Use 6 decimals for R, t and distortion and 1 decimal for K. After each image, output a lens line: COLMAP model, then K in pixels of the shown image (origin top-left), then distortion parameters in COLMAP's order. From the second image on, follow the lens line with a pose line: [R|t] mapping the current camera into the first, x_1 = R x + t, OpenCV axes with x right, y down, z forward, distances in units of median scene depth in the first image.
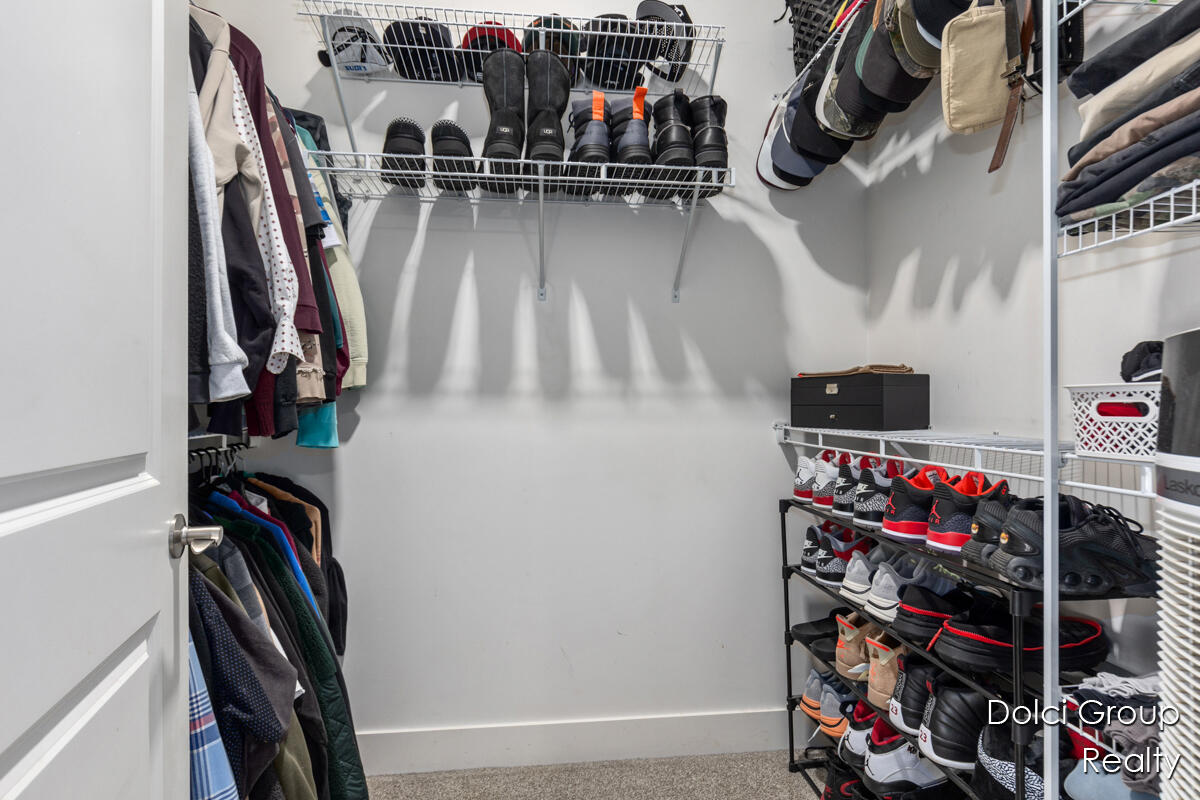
lens RADIAL K [[594.2, 0, 600.2], [0, 594.2, 402.7], [0, 0, 1]] dist [-0.003932, 0.000201]
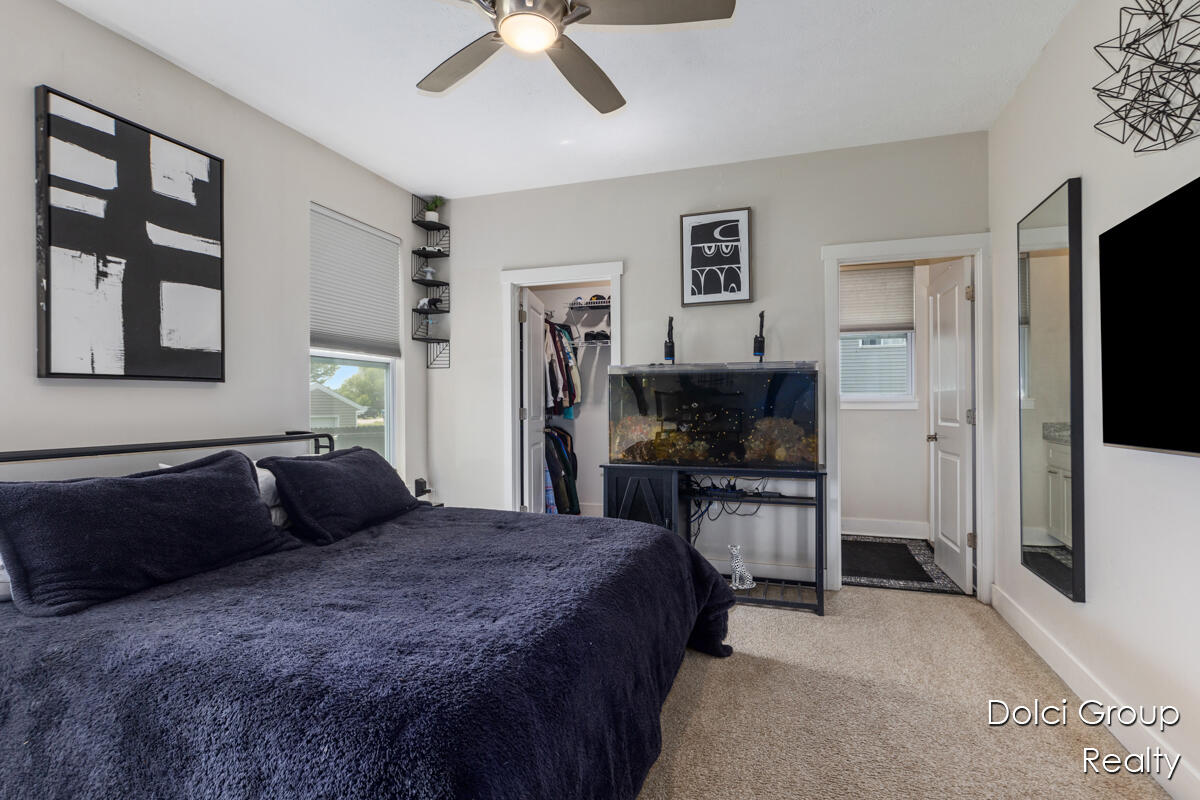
lens RADIAL K [[594.2, 0, 598.6], [0, 594.2, 401.6], [0, 0, 1]] dist [-0.003932, 0.000201]
pose [[0.907220, -0.003003, -0.420645, 1.400835], [0.004697, 0.999985, 0.002990, -0.048444], [0.420630, -0.004688, 0.907220, -2.554769]]
